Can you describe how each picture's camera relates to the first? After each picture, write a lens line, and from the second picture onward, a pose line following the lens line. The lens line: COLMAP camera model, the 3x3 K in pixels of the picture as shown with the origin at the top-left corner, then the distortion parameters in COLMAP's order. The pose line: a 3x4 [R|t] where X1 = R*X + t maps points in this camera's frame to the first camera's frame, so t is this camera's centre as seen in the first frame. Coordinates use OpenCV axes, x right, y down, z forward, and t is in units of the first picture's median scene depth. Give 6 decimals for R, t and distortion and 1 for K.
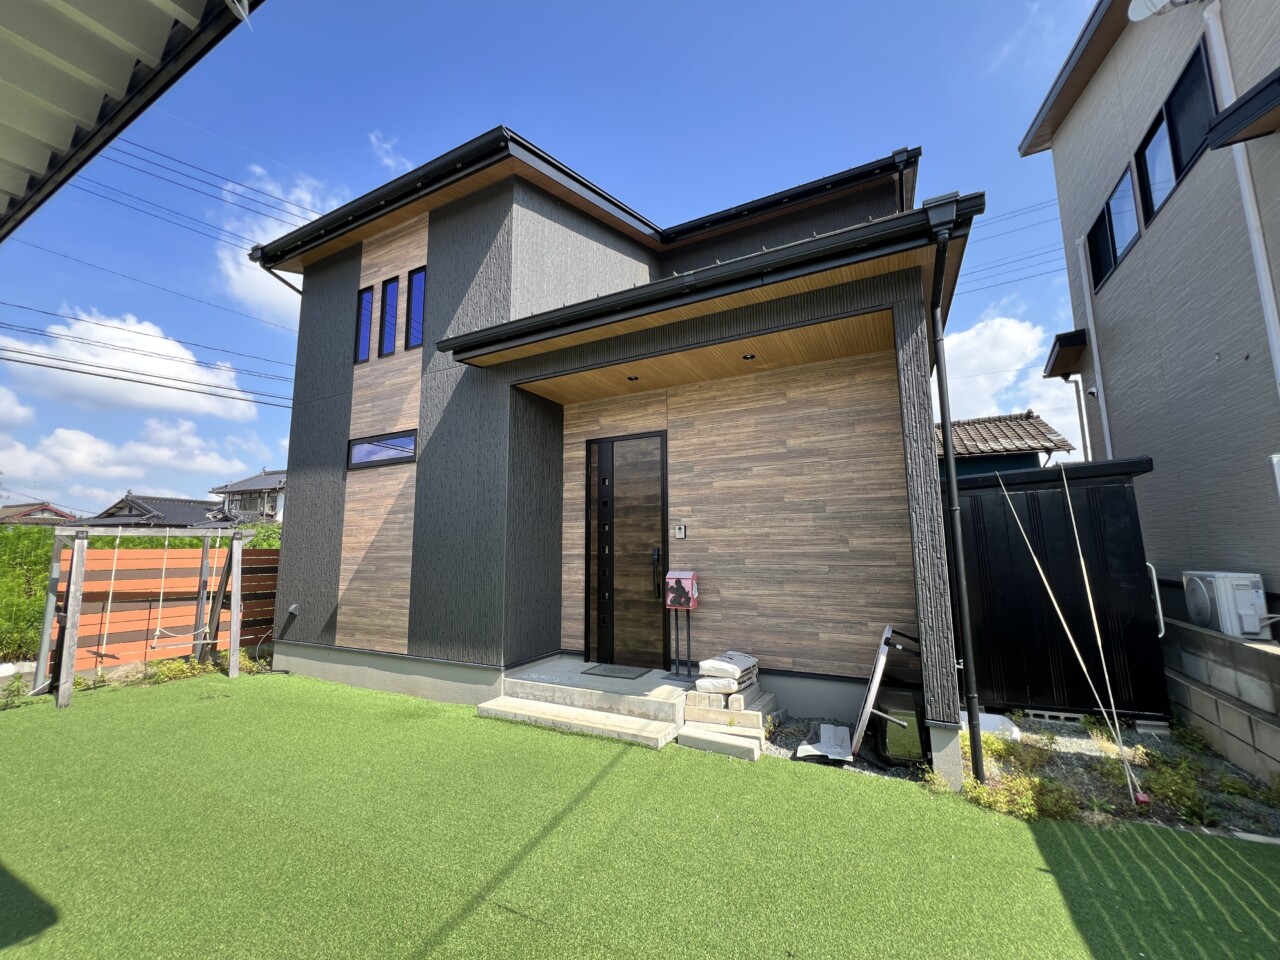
lens RADIAL K [[510.6, 0, 641.3], [0, 510.6, 476.7], [0, 0, 1]] dist [-0.002146, 0.001036]
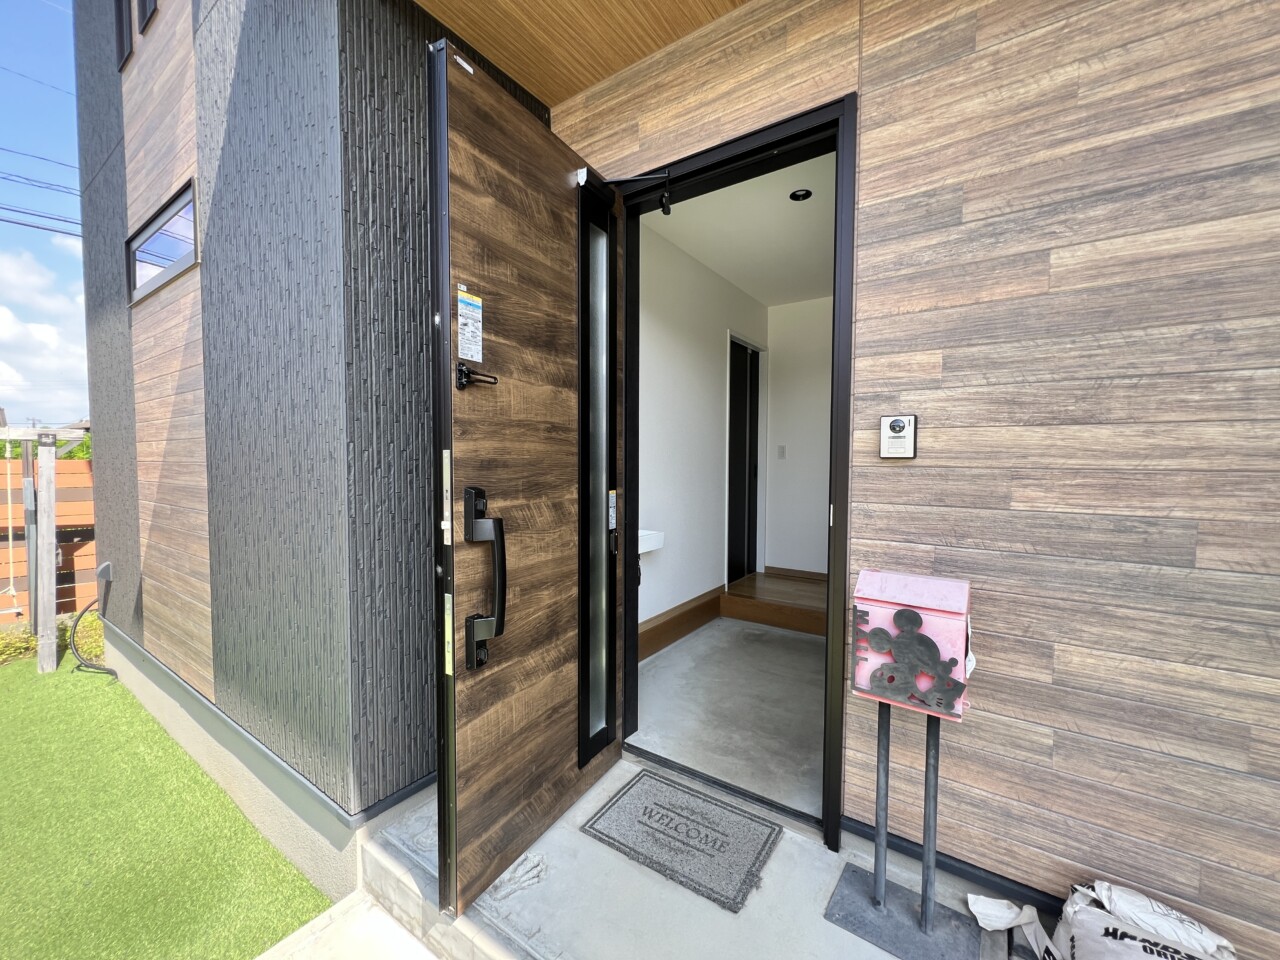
lens RADIAL K [[510.6, 0, 641.5], [0, 510.6, 476.7], [0, 0, 1]] dist [-0.002146, 0.001036]
pose [[0.991127, 0.019197, -0.131526, -0.033439], [0.004003, 0.984756, 0.173895, 0.079829], [0.132859, -0.172878, 0.975941, 0.697694]]
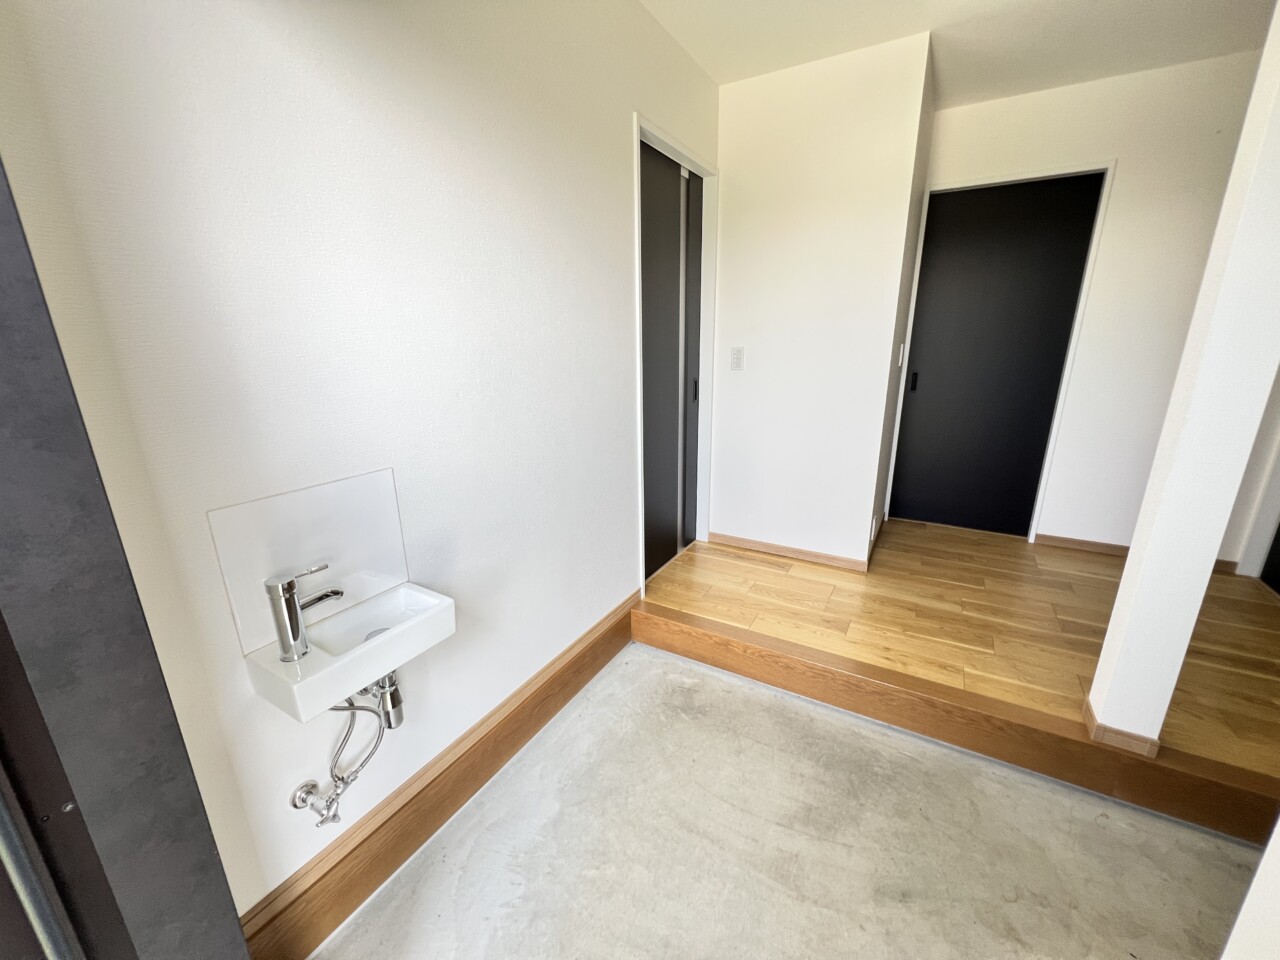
lens RADIAL K [[510.6, 0, 640.6], [0, 510.6, 481.1], [0, 0, 1]] dist [-0.002146, 0.001036]
pose [[0.998127, 0.007380, -0.060734, -0.012016], [0.017435, 0.917221, 0.397998, 0.086456], [0.058644, -0.398311, 0.915374, 0.834709]]
